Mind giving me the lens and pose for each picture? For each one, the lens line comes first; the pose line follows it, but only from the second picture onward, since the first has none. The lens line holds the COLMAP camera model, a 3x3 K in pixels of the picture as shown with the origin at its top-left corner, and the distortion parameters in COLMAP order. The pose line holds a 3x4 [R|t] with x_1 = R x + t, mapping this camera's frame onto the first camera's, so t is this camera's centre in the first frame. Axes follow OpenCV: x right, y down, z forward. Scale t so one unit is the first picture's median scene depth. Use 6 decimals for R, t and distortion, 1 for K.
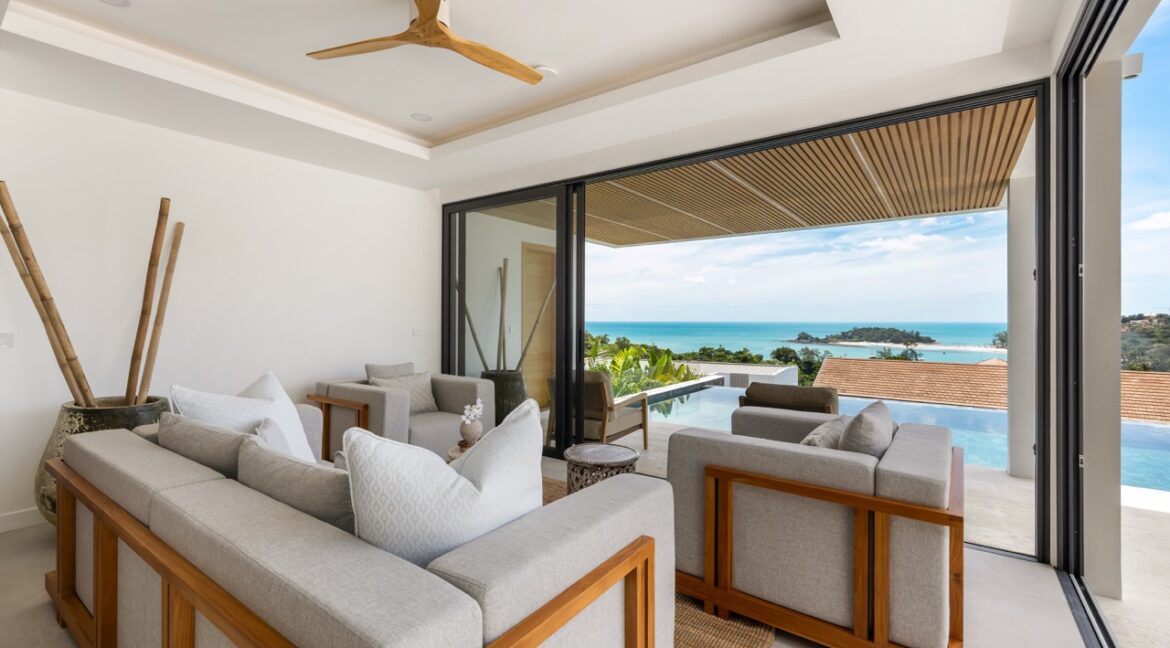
lens RADIAL K [[488.5, 0, 583.5], [0, 488.5, 317.6], [0, 0, 1]] dist [0.004291, -0.001778]
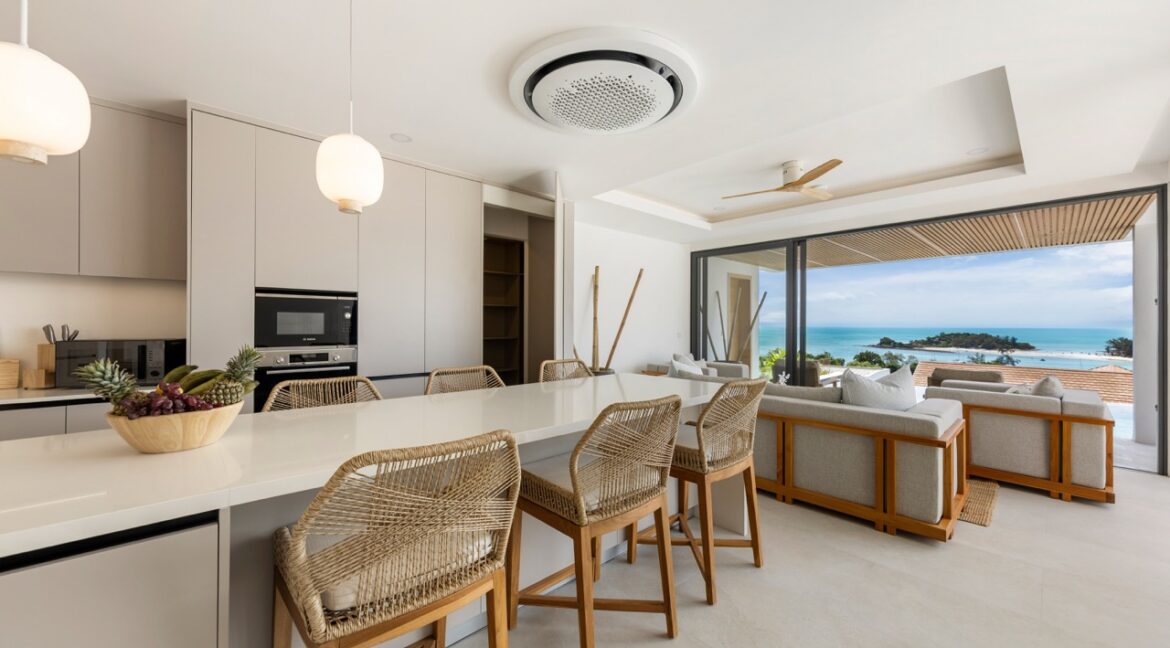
lens RADIAL K [[436.1, 0, 594.2], [0, 436.1, 324.1], [0, 0, 1]] dist [0.010507, -0.000224]
pose [[0.986945, 0.000915, -0.161053, -0.330049], [-0.000514, 0.999997, 0.002530, -0.007687], [0.161054, -0.002414, 0.986943, -0.363037]]
